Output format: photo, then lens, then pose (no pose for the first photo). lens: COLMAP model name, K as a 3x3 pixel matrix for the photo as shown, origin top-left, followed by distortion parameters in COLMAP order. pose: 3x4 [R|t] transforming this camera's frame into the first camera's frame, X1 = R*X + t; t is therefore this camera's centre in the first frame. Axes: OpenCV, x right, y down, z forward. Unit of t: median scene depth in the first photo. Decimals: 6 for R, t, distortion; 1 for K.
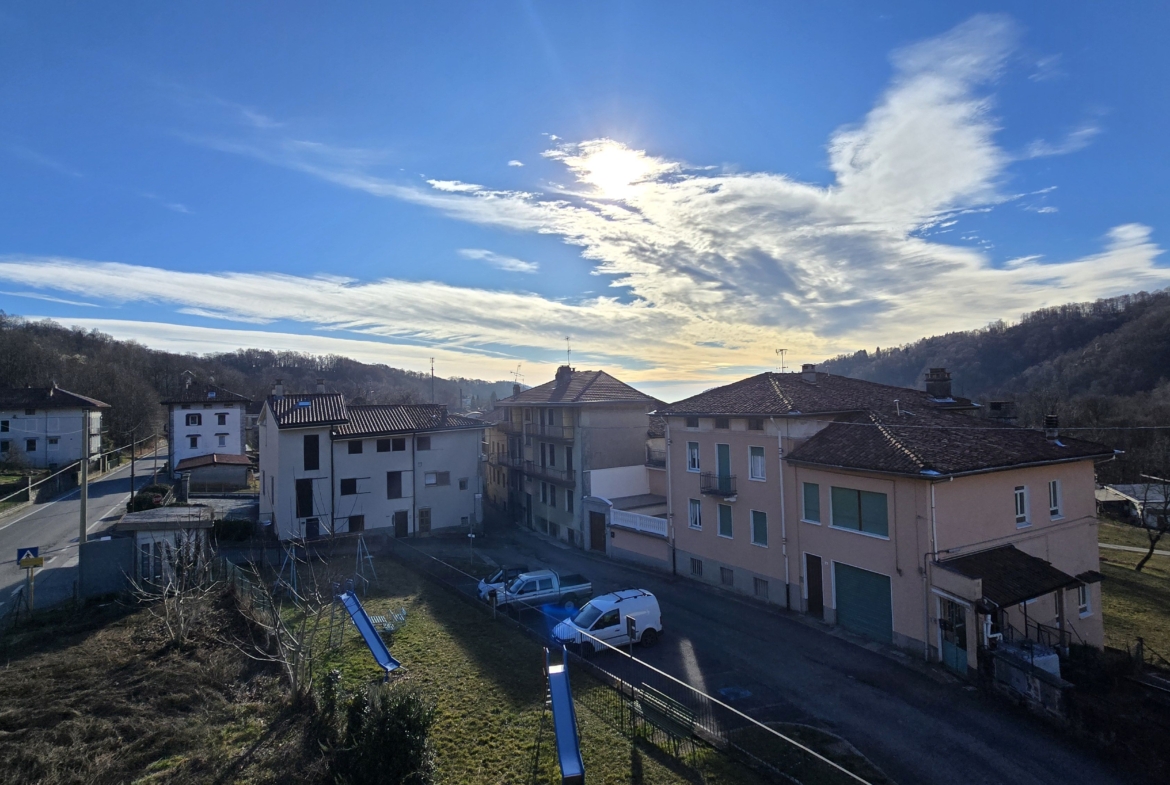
lens RADIAL K [[567.1, 0, 587.6], [0, 567.1, 378.6], [0, 0, 1]] dist [0.006515, -0.005281]
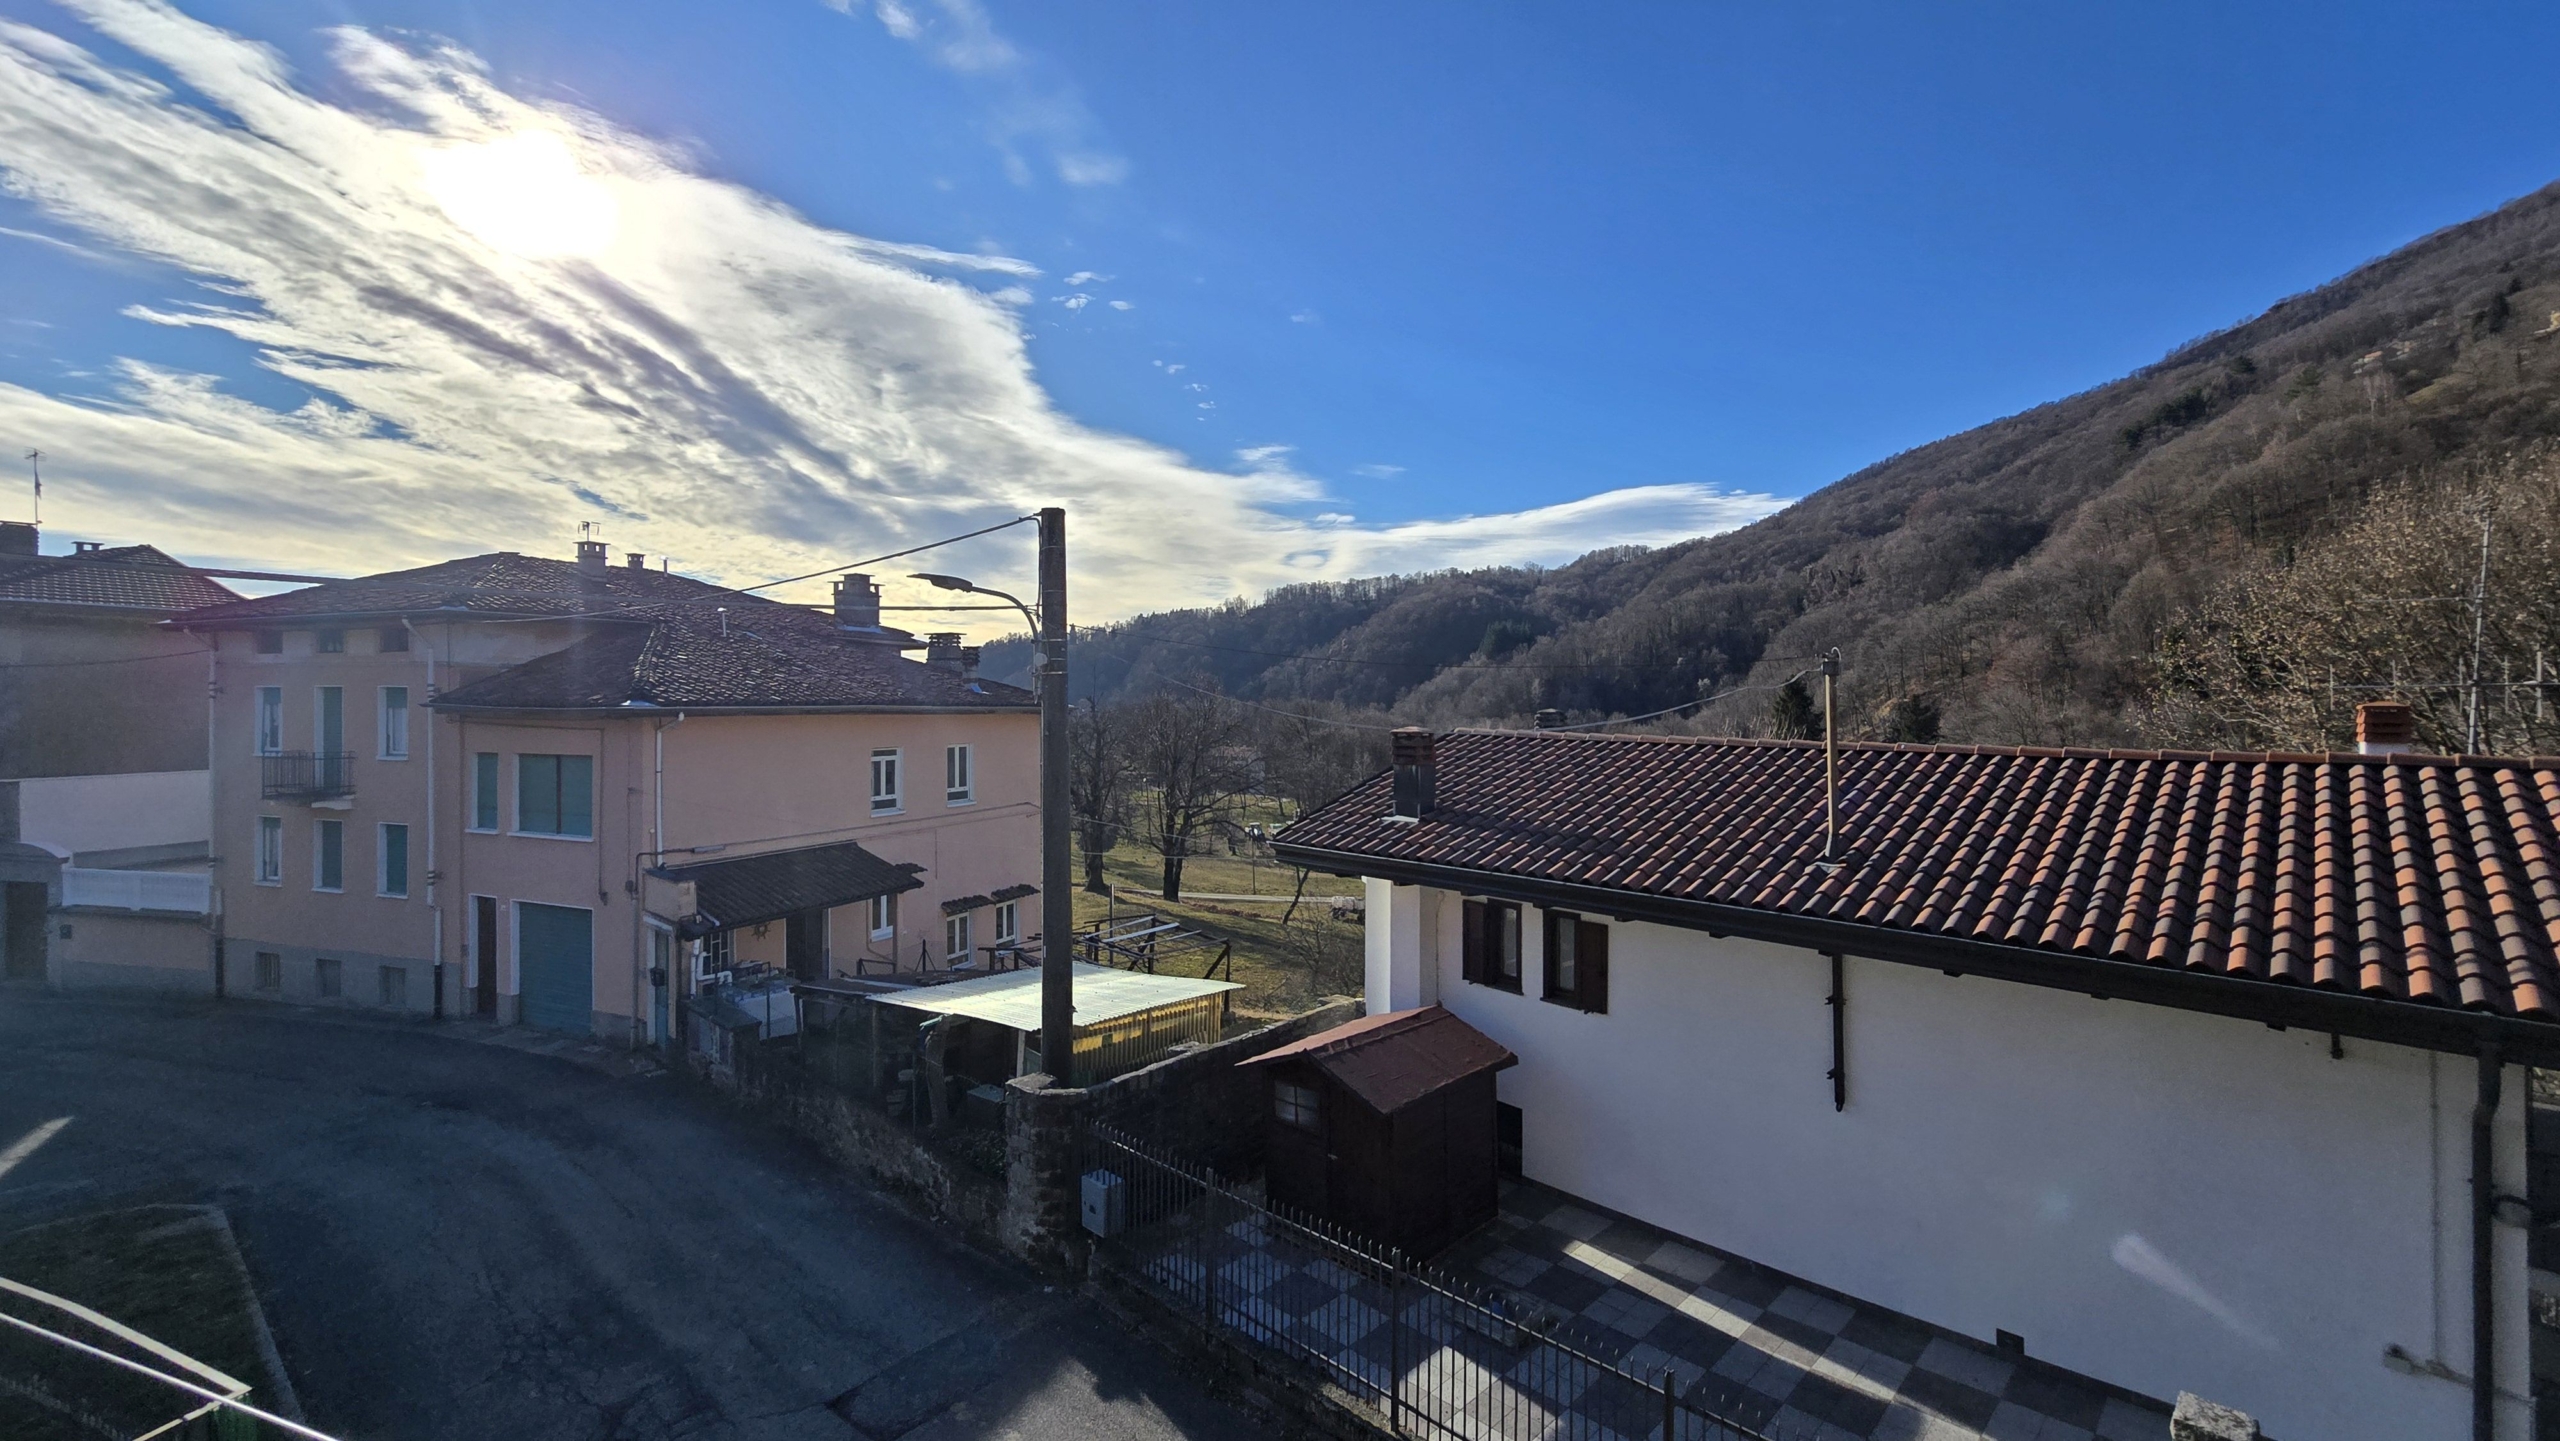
lens RADIAL K [[1040.1, 0, 1297.2], [0, 1040.1, 686.9], [0, 0, 1]] dist [-0.000965, -0.000183]
pose [[0.782795, 0.035531, 0.621265, 0.318036], [-0.042896, 0.999075, -0.003089, 0.082622], [-0.620800, -0.024231, 0.783594, -0.128741]]
